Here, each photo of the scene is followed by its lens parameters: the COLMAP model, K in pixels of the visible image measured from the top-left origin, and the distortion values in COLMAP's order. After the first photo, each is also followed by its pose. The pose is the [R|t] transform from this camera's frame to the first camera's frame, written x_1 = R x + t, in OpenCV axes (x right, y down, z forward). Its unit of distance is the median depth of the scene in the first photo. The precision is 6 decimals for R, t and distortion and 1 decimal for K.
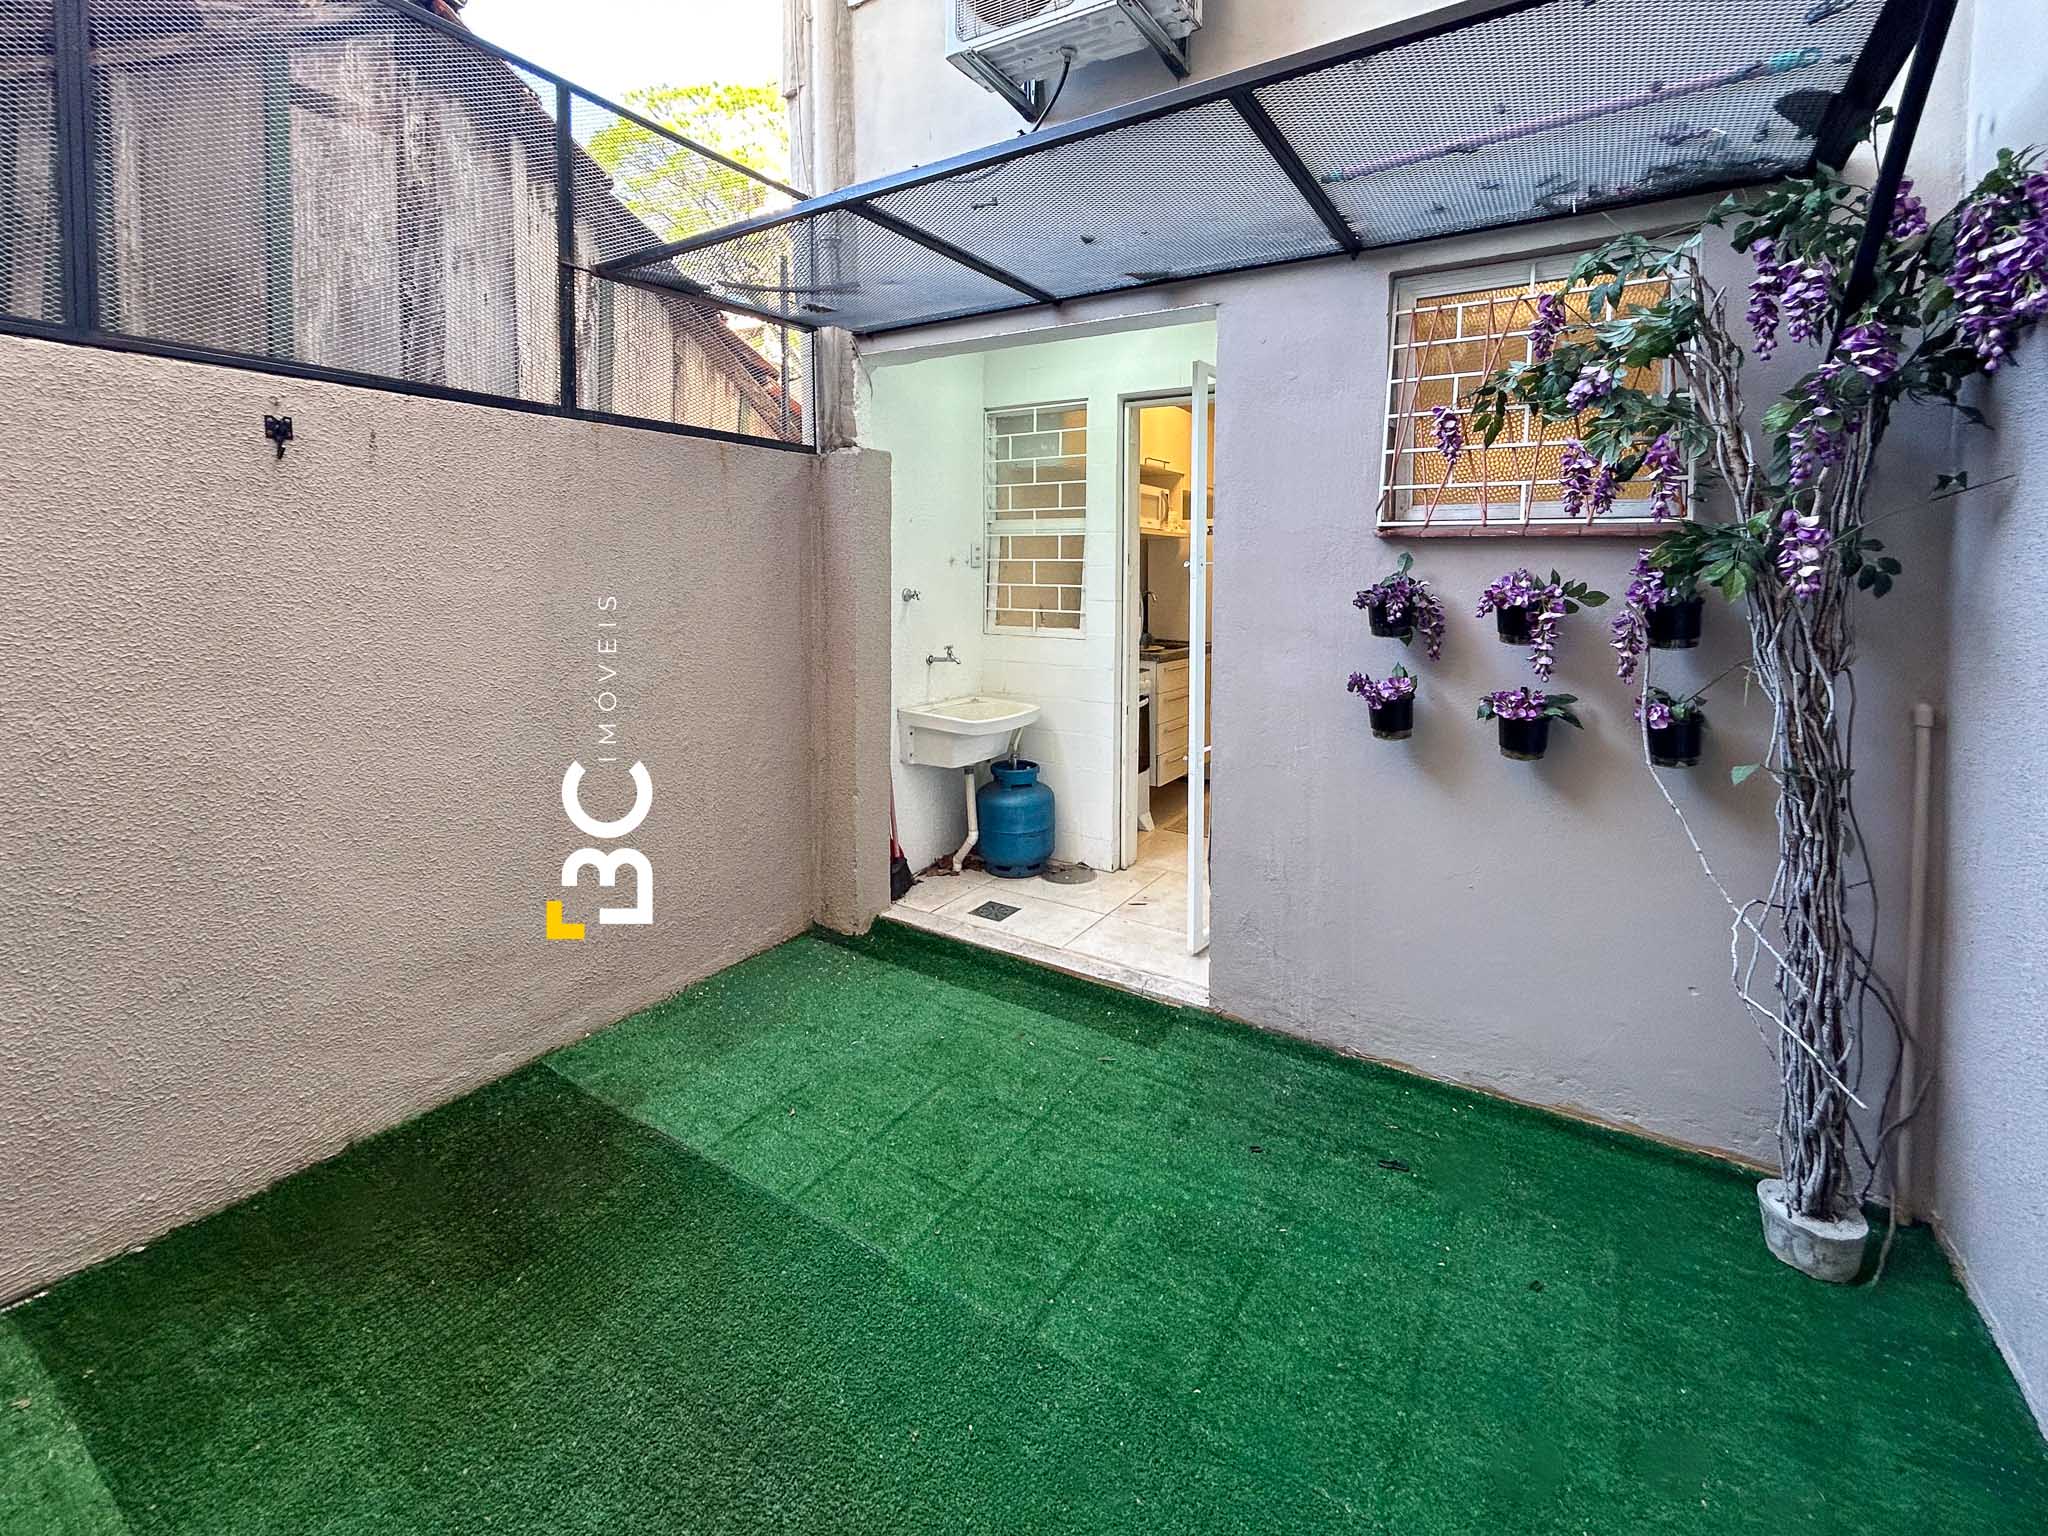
lens RADIAL K [[871.2, 0, 1024.4], [0, 871.2, 827.0], [0, 0, 1]] dist [-0.000481, -0.000020]
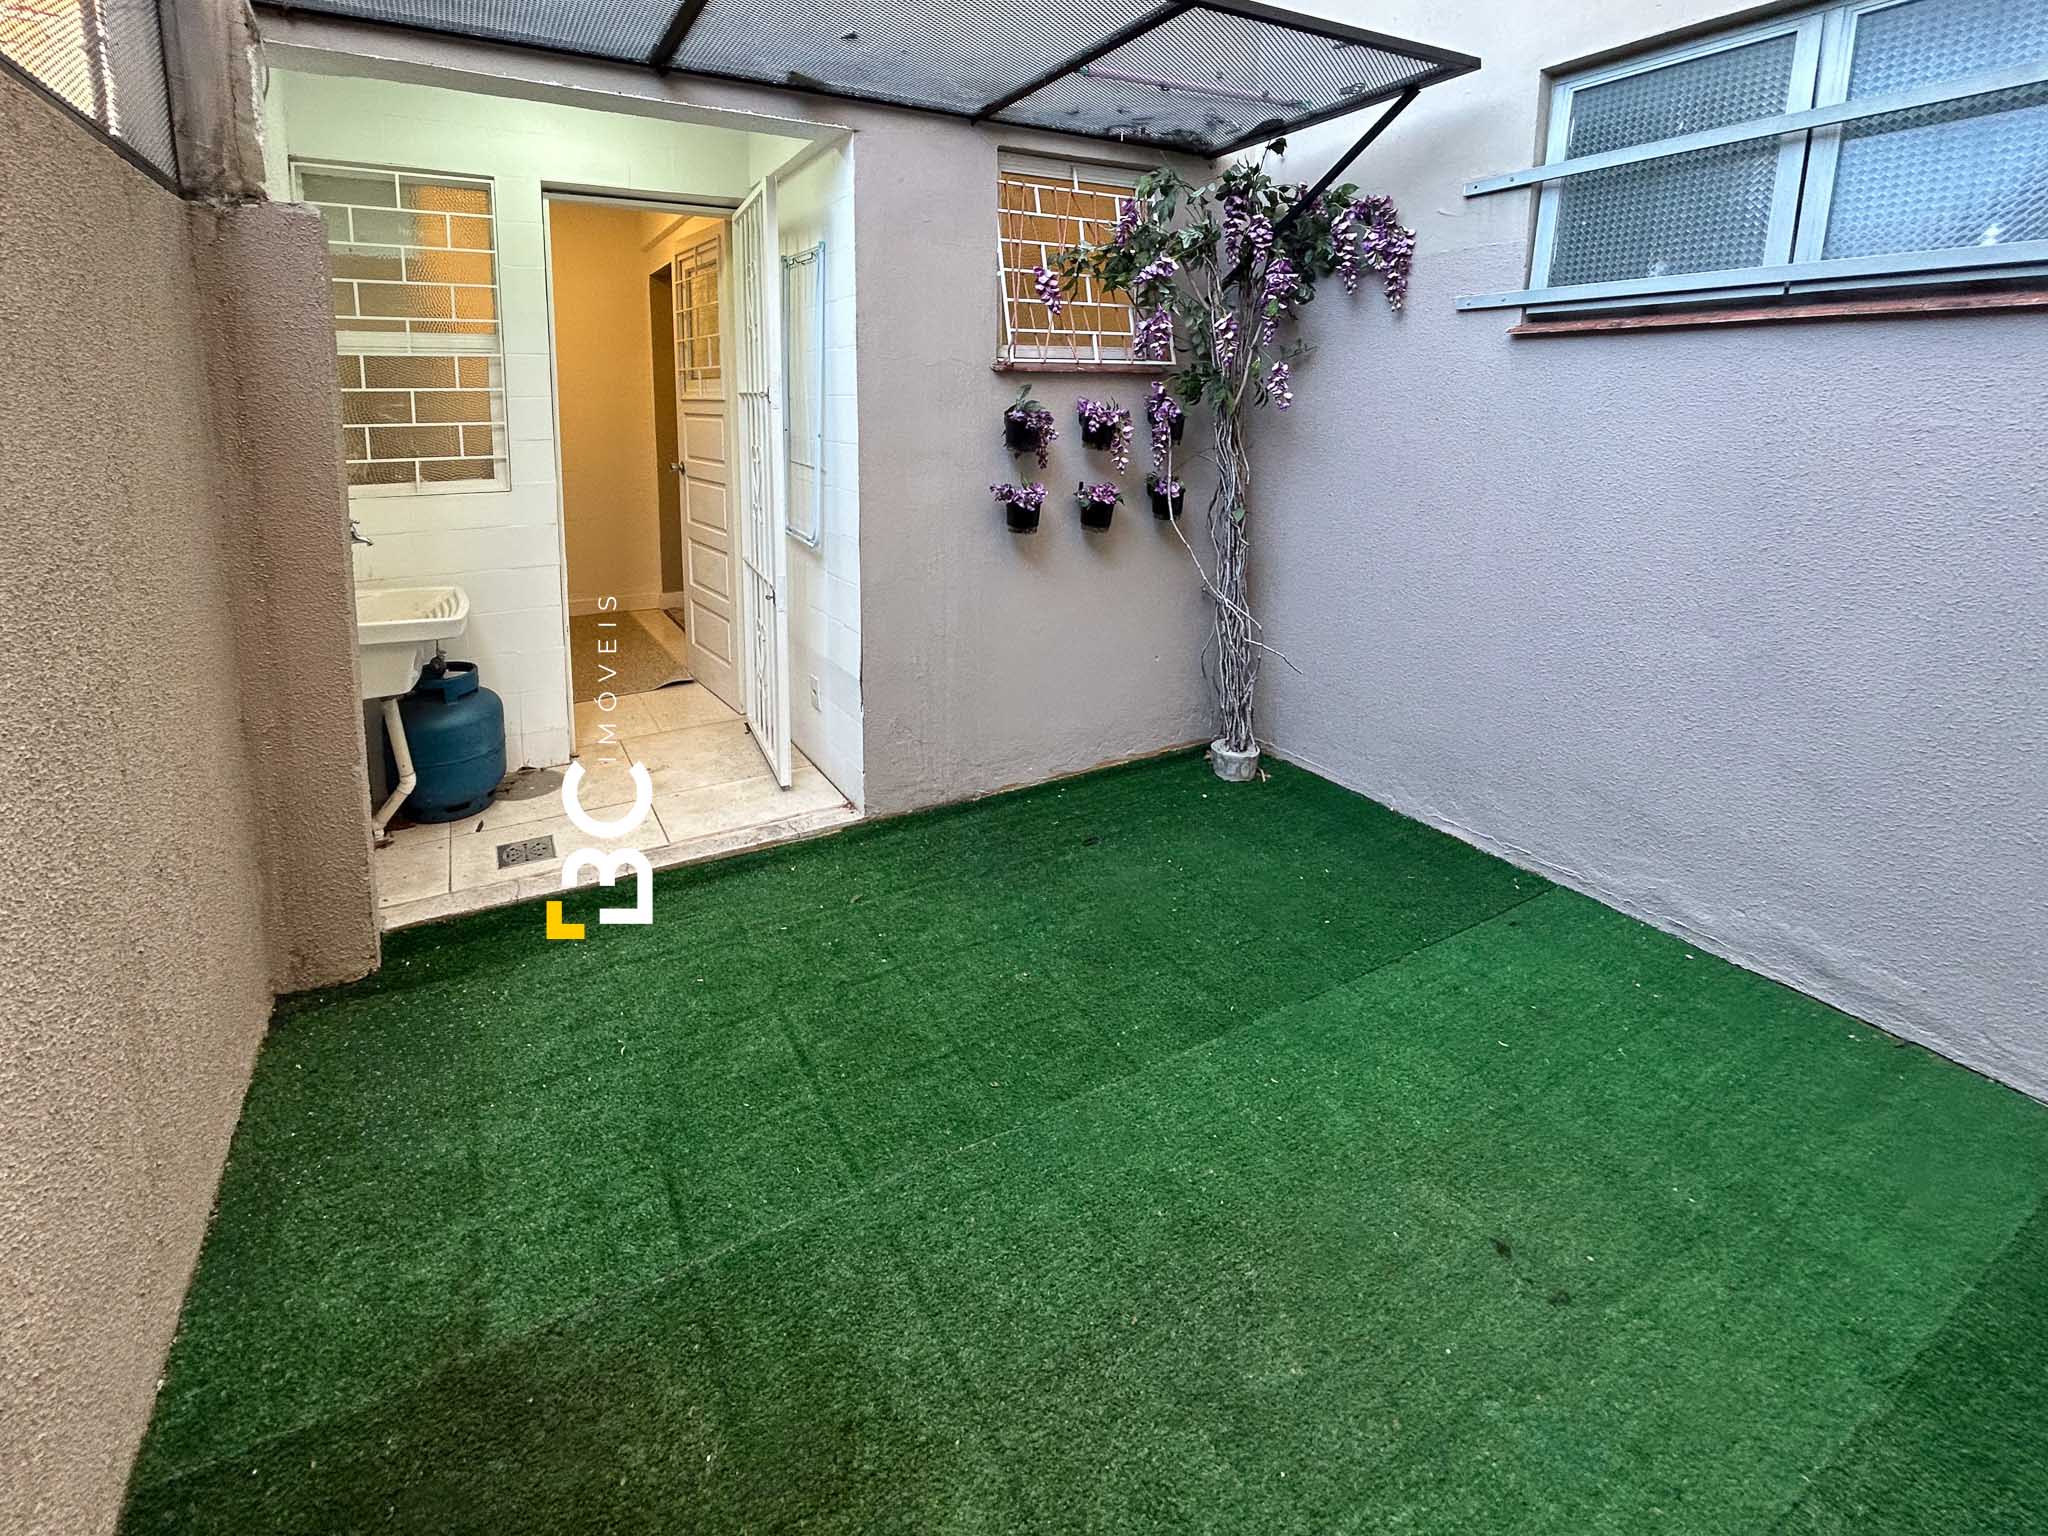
lens RADIAL K [[861.1, 0, 953.9], [0, 861.1, 723.8], [0, 0, 1]] dist [-0.000554, -0.000316]
pose [[0.494945, -0.320891, 0.807501, -0.636843], [0.254914, 0.942044, 0.218111, -0.121261], [-0.830692, 0.097890, 0.548059, 0.365196]]
